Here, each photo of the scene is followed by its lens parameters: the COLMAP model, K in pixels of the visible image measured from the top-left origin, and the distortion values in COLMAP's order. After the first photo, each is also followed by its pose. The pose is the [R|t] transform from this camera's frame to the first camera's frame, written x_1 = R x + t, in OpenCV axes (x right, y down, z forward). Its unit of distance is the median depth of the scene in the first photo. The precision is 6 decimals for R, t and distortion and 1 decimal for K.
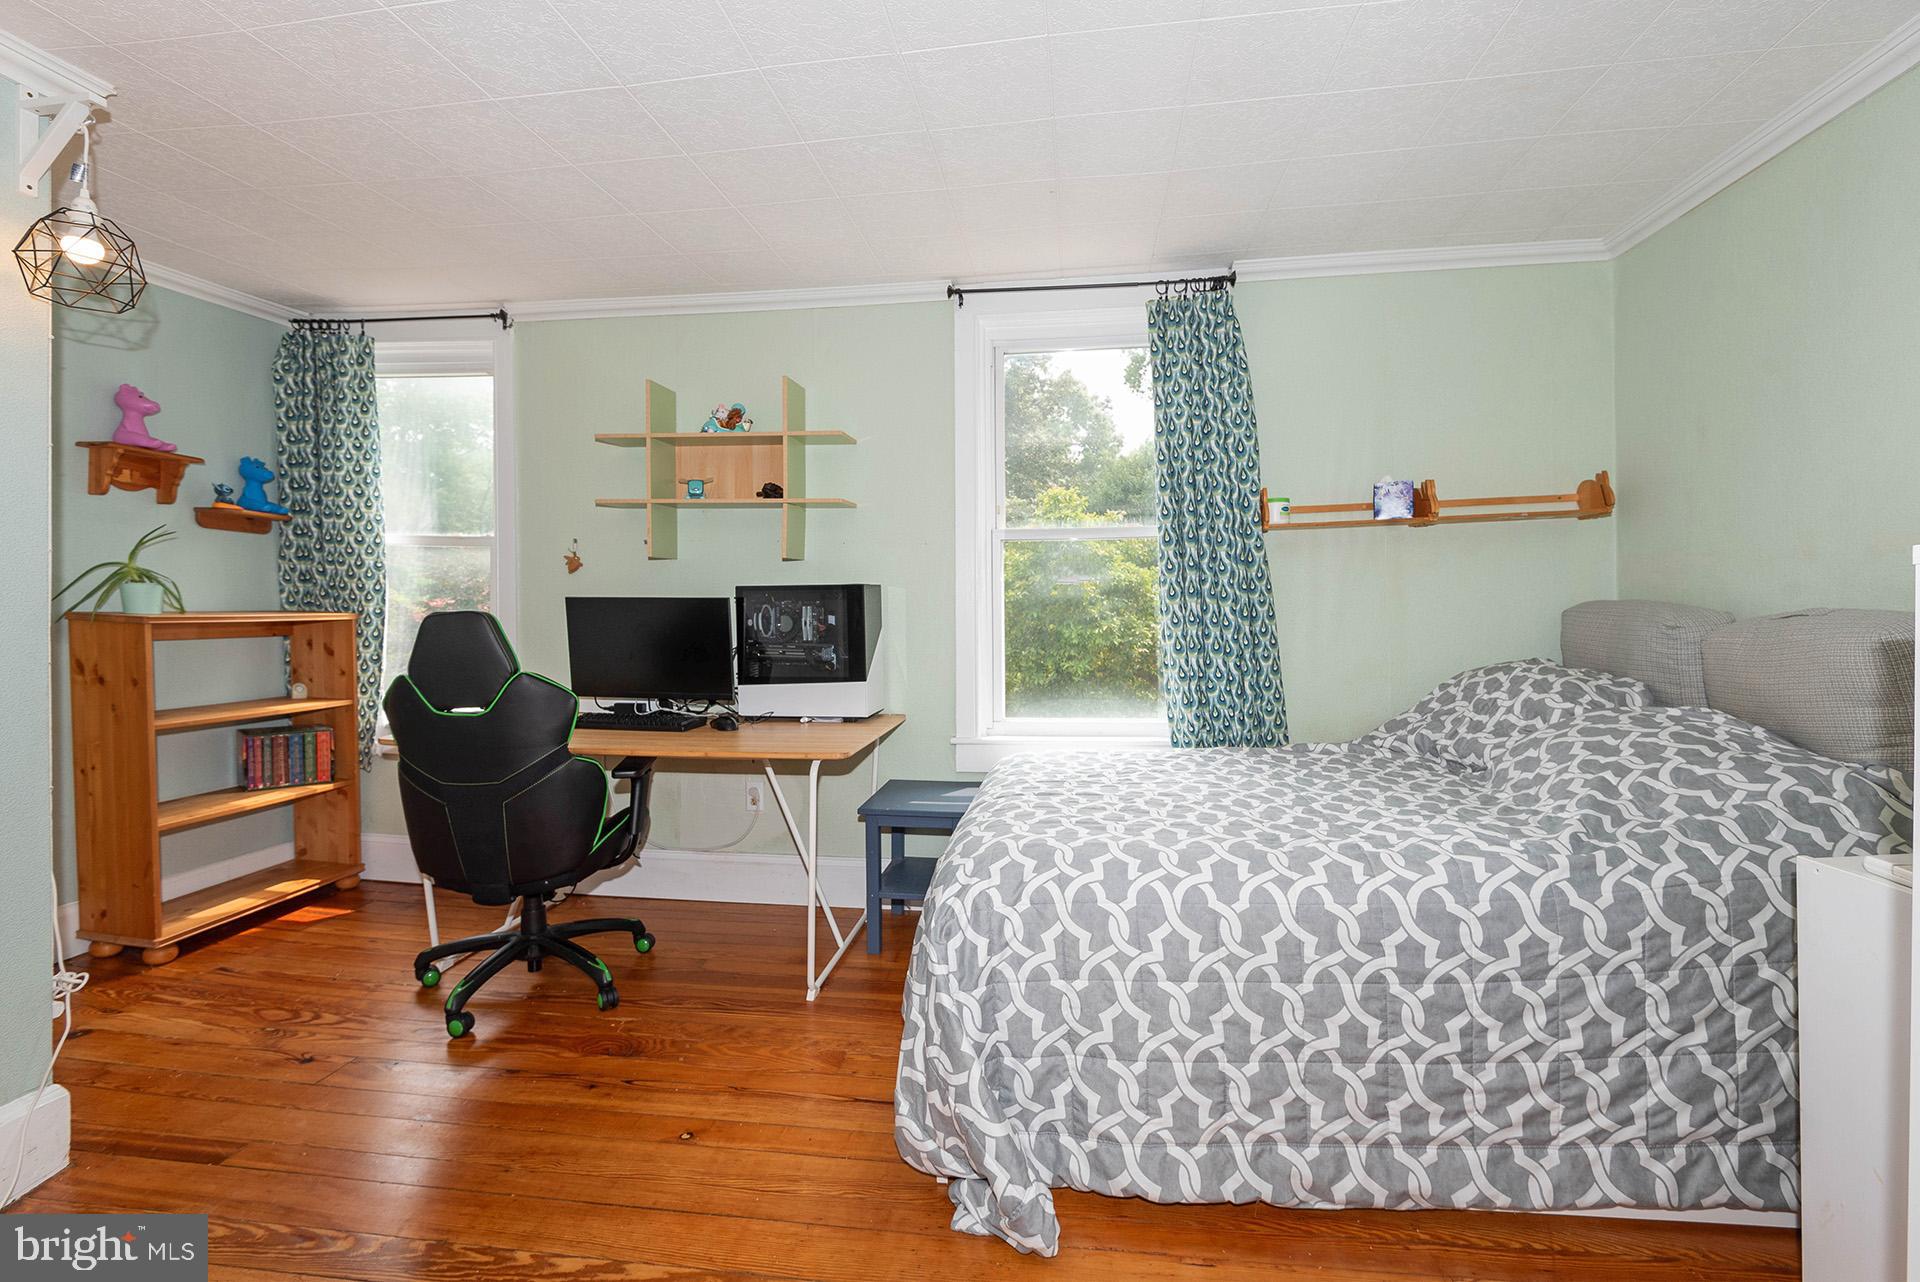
lens RADIAL K [[872.9, 0, 979.0], [0, 872.9, 599.9], [0, 0, 1]] dist [-0.030699, 0.004161]
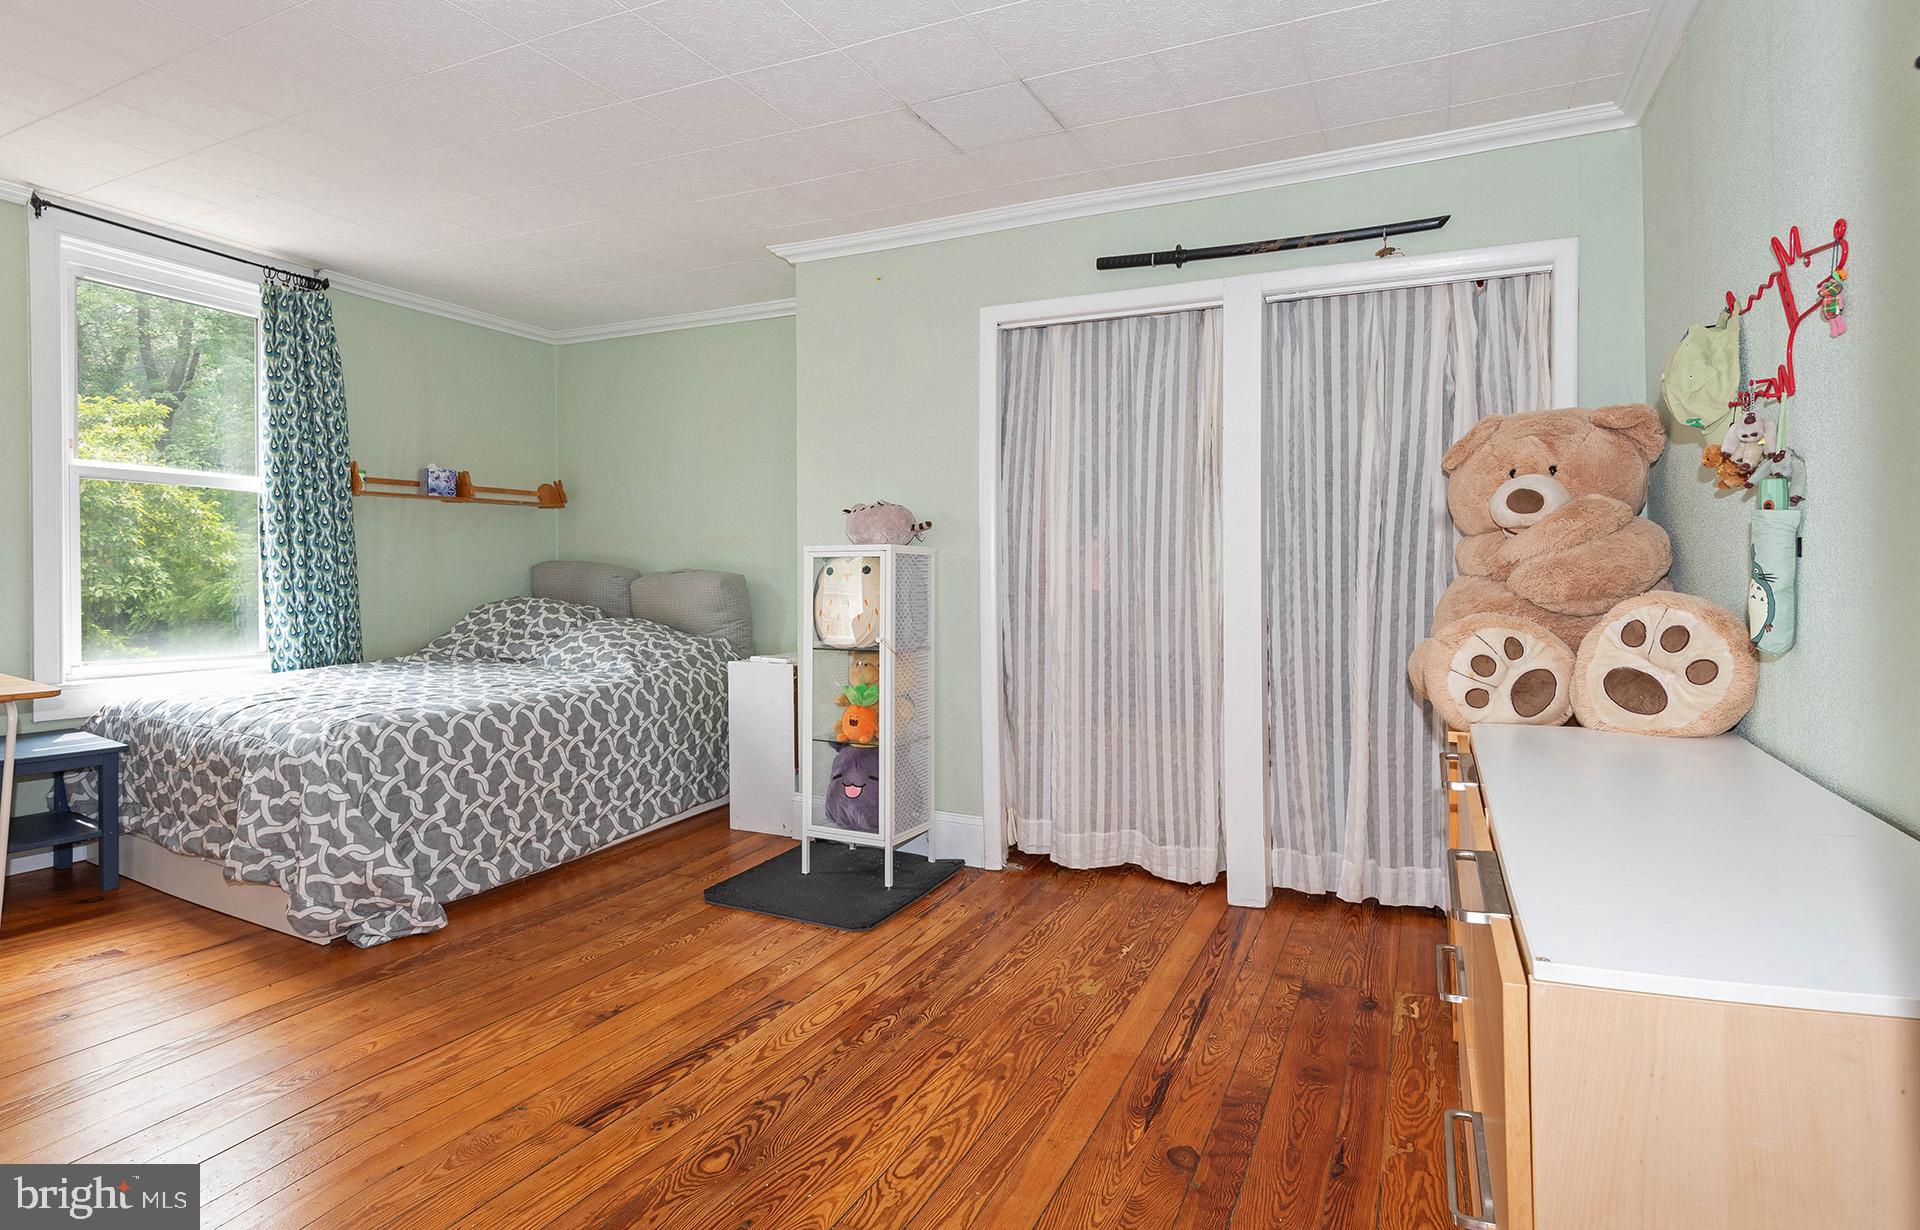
lens RADIAL K [[895.8, 0, 959.2], [0, 895.8, 604.8], [0, 0, 1]] dist [0.005570, -0.000343]
pose [[0.325282, -0.008489, 0.945579, -1.234762], [-0.048836, 0.998475, 0.025763, 0.004561], [-0.944355, -0.054558, 0.324371, -0.519940]]
